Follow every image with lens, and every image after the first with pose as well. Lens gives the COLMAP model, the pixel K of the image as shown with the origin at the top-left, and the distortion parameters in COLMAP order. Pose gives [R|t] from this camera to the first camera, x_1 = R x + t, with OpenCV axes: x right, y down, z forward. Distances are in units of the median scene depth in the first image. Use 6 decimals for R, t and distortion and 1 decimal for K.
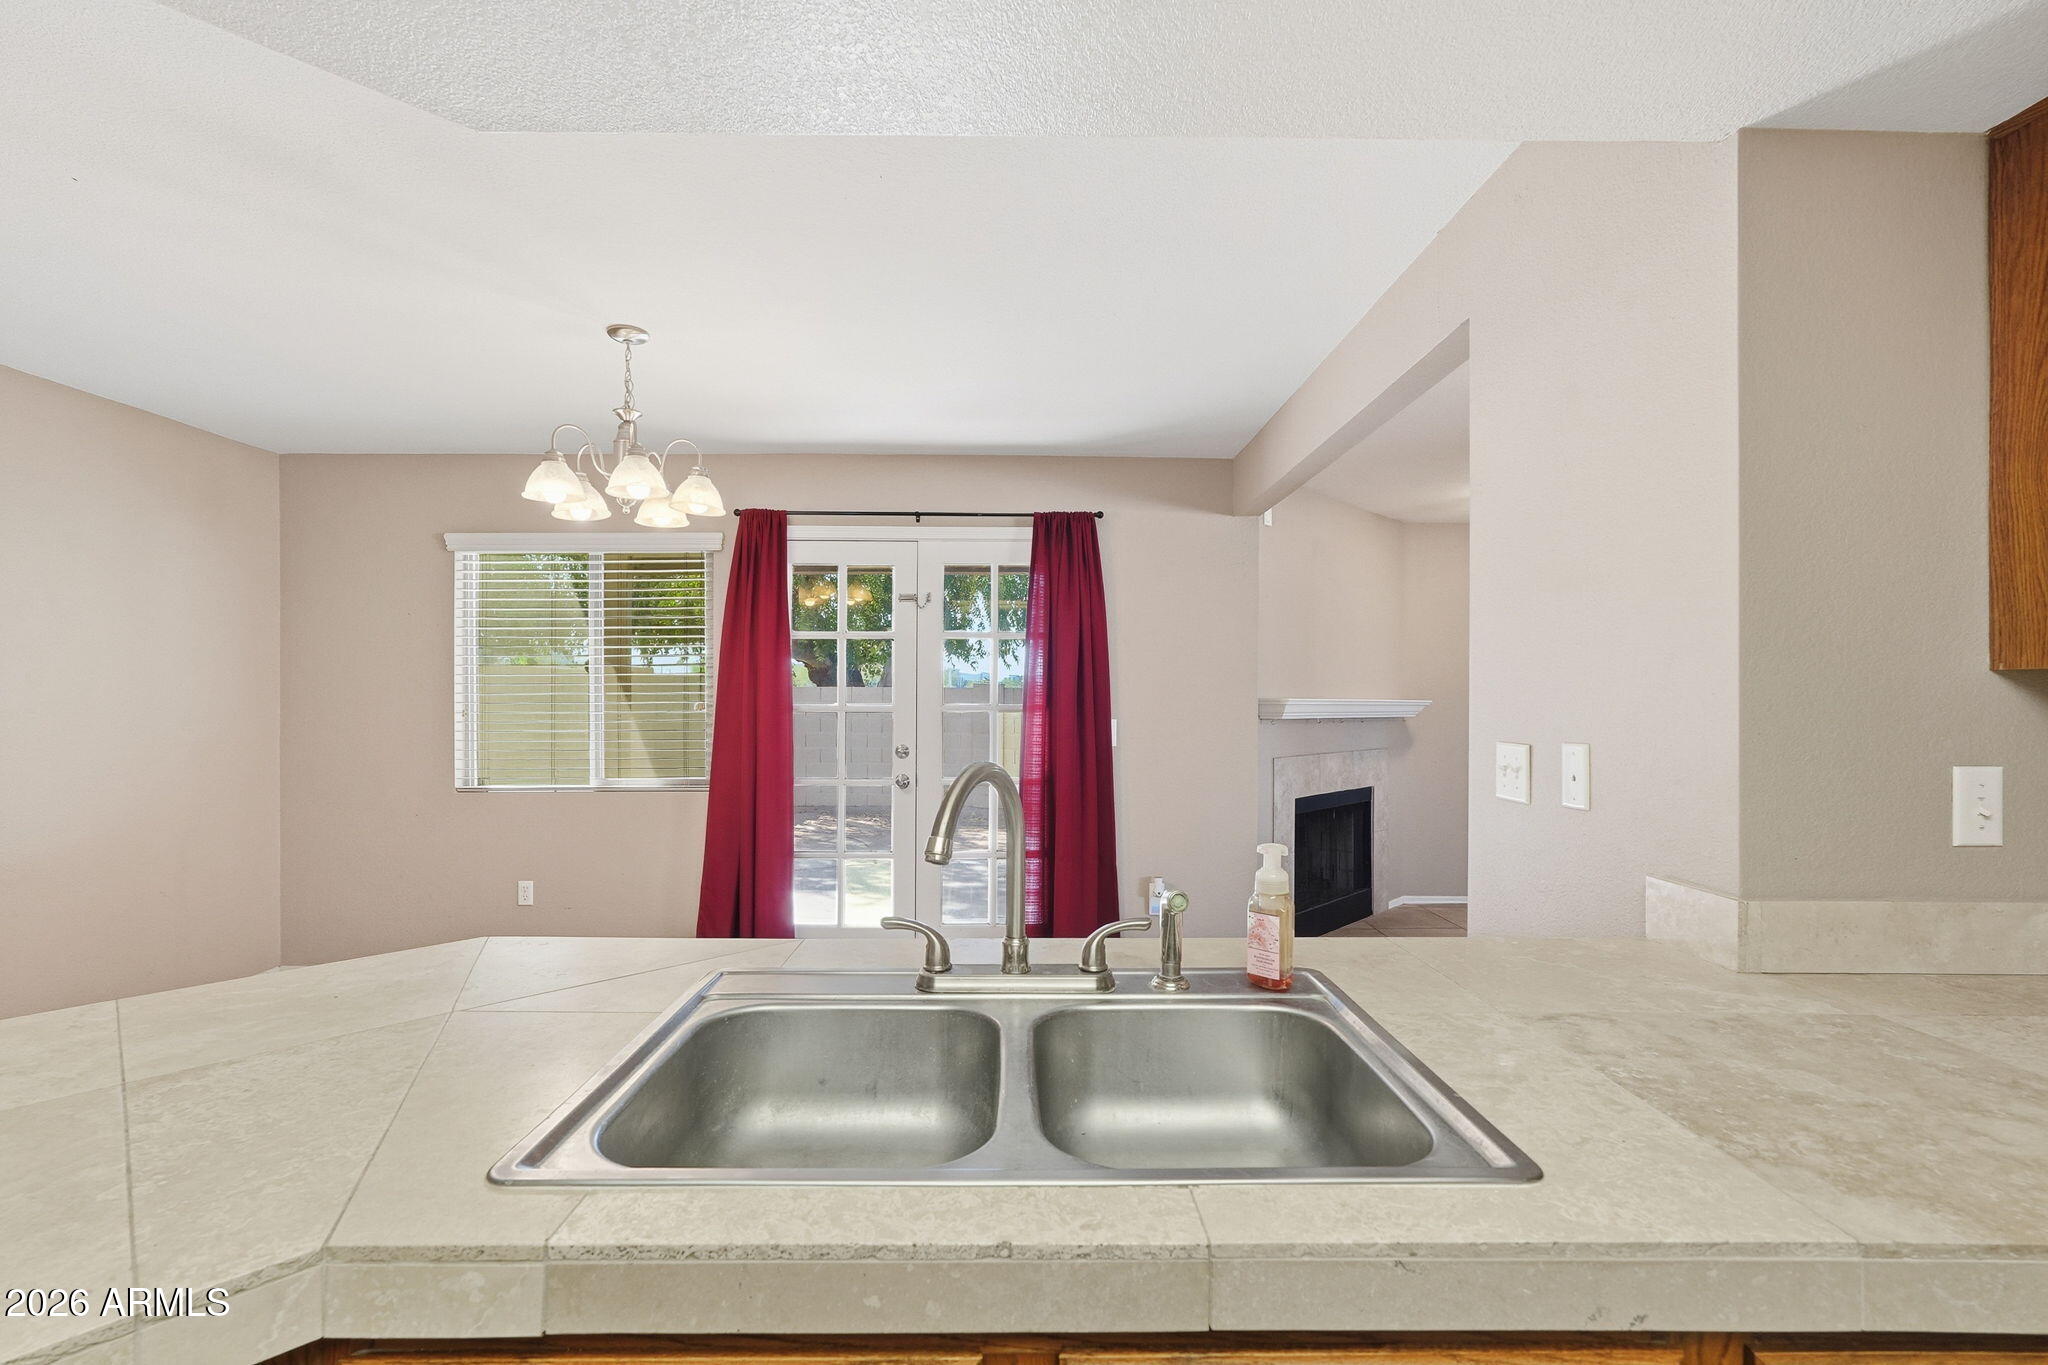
lens RADIAL K [[900.3, 0, 1013.6], [0, 900.3, 689.2], [0, 0, 1]] dist [-0.001336, 0.000881]
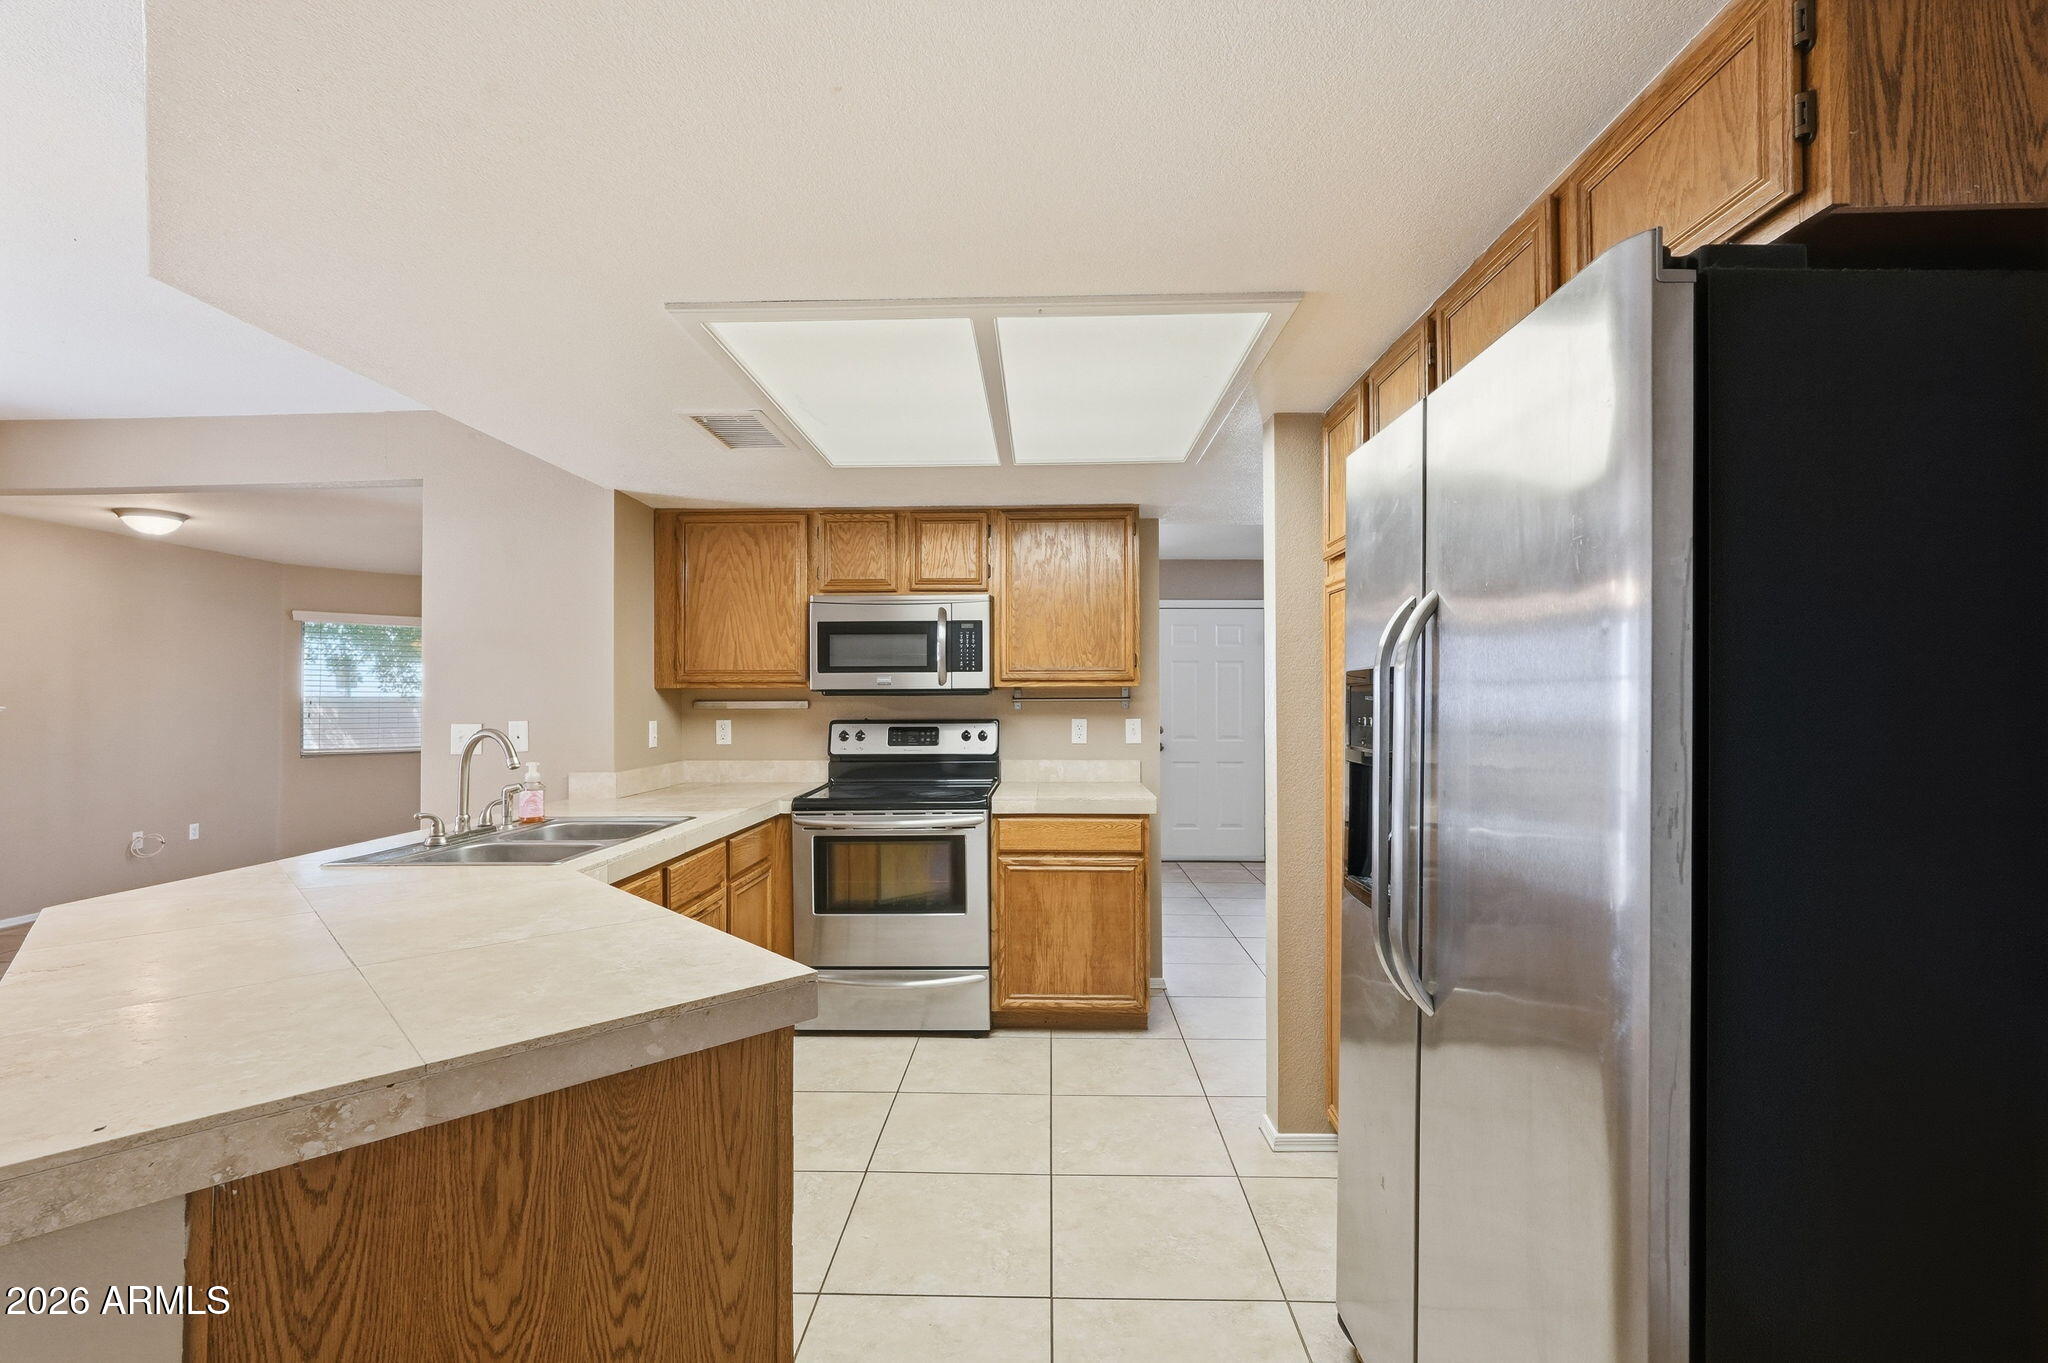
lens RADIAL K [[911.4, 0, 1030.4], [0, 911.4, 689.1], [0, 0, 1]] dist [-0.005270, 0.000396]
pose [[0.033209, 0.003002, 0.999444, -1.872490], [0.001487, 0.999994, -0.003053, -0.007284], [-0.999447, 0.001587, 0.033204, -0.340775]]
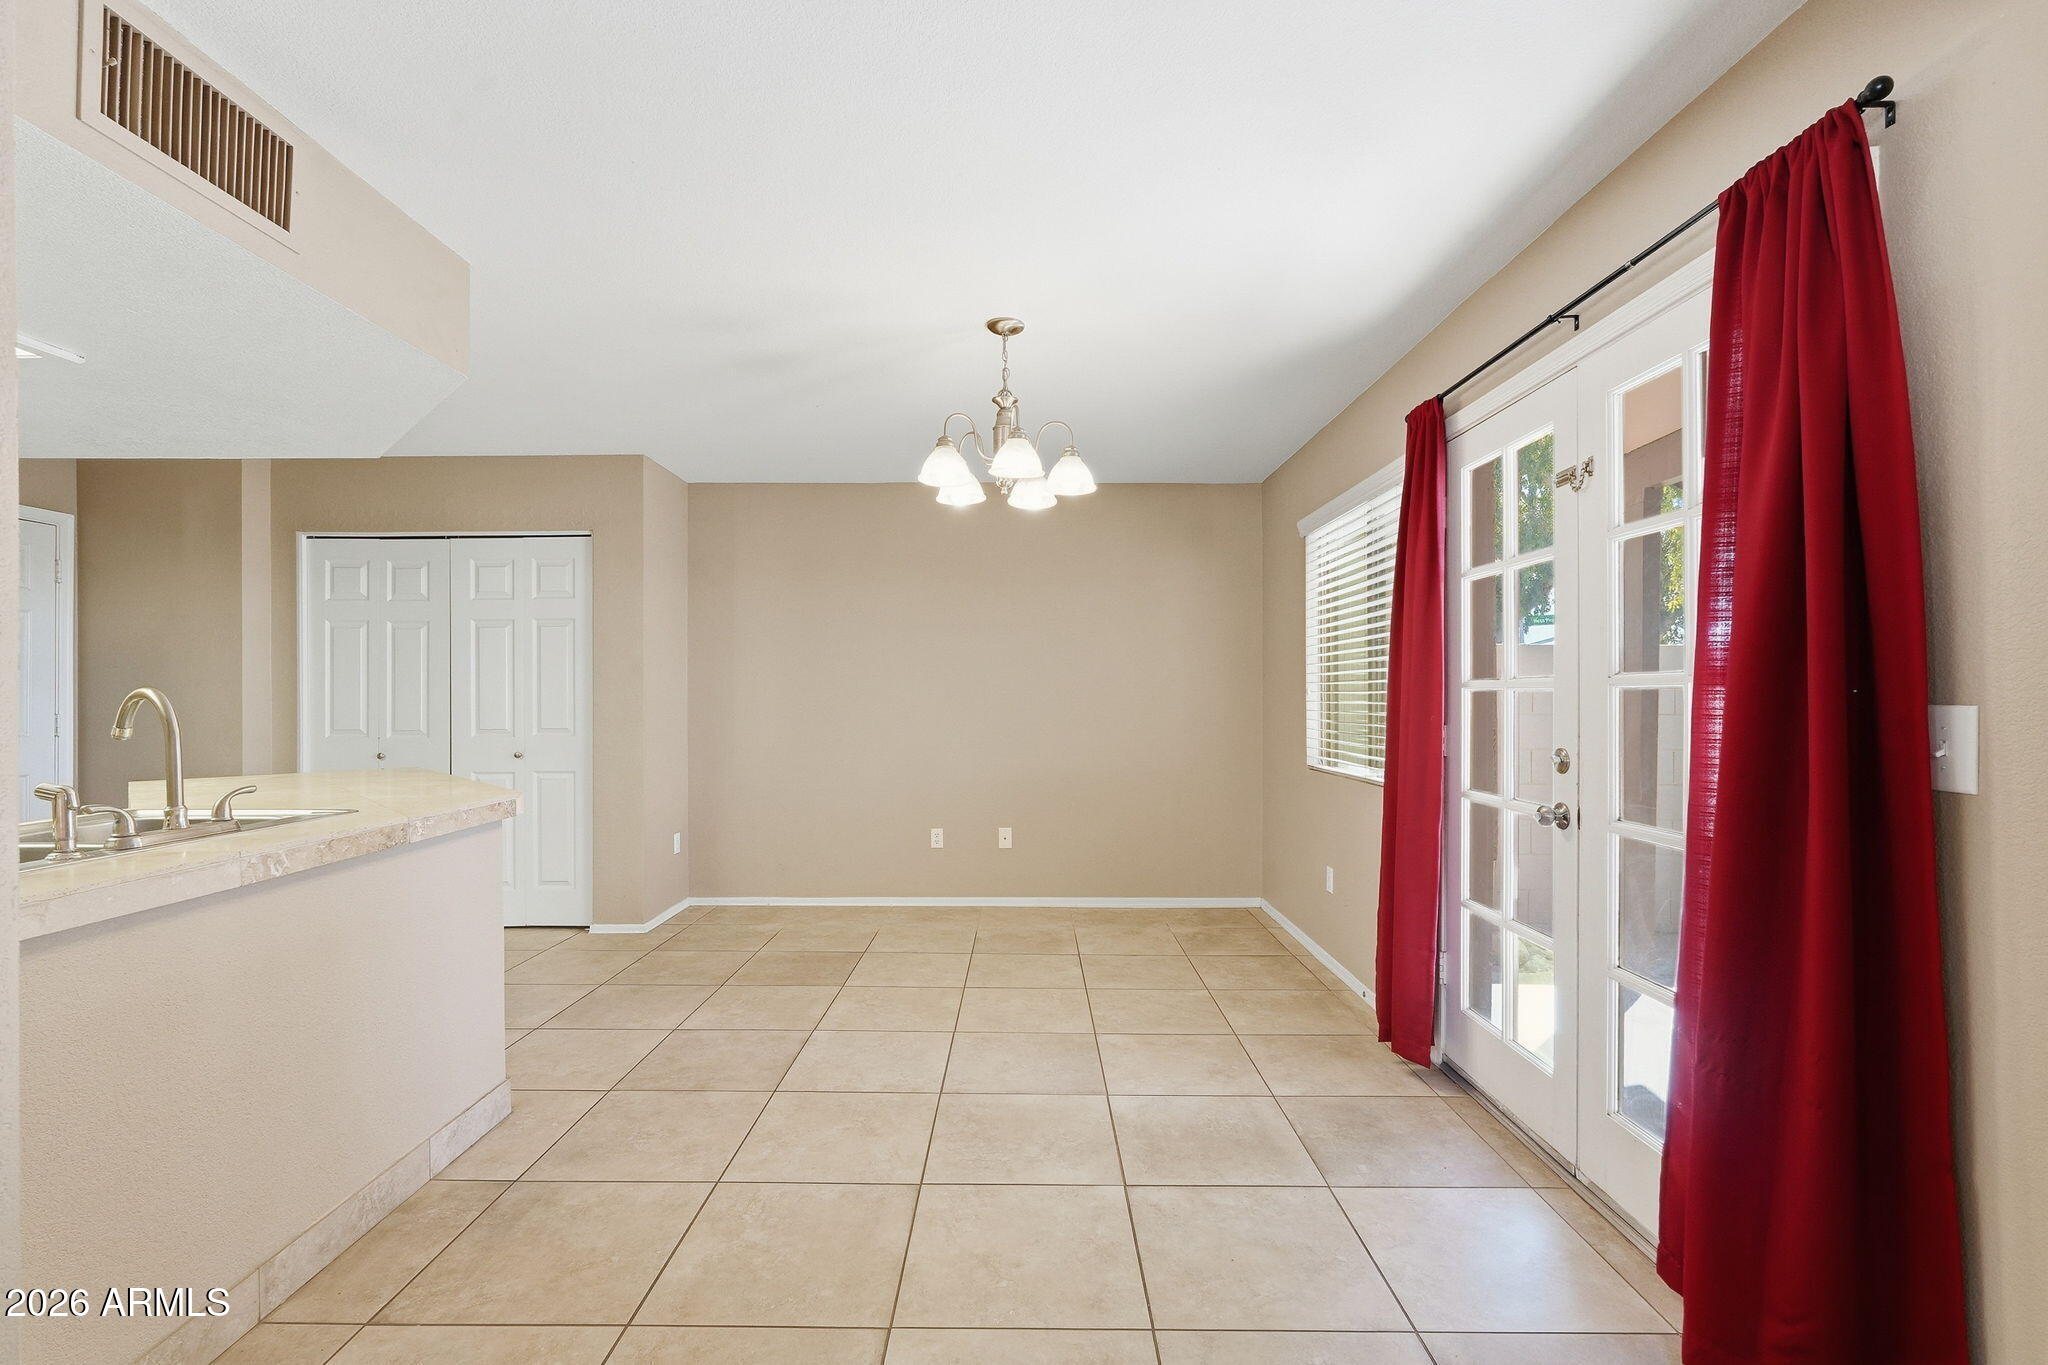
lens RADIAL K [[911.4, 0, 1030.4], [0, 911.4, 690.1], [0, 0, 1]] dist [-0.005270, 0.000396]
pose [[-0.000401, -0.006933, -0.999976, 1.373447], [0.003386, 0.999970, -0.006935, 0.093363], [0.999994, -0.003389, -0.000377, 2.165621]]
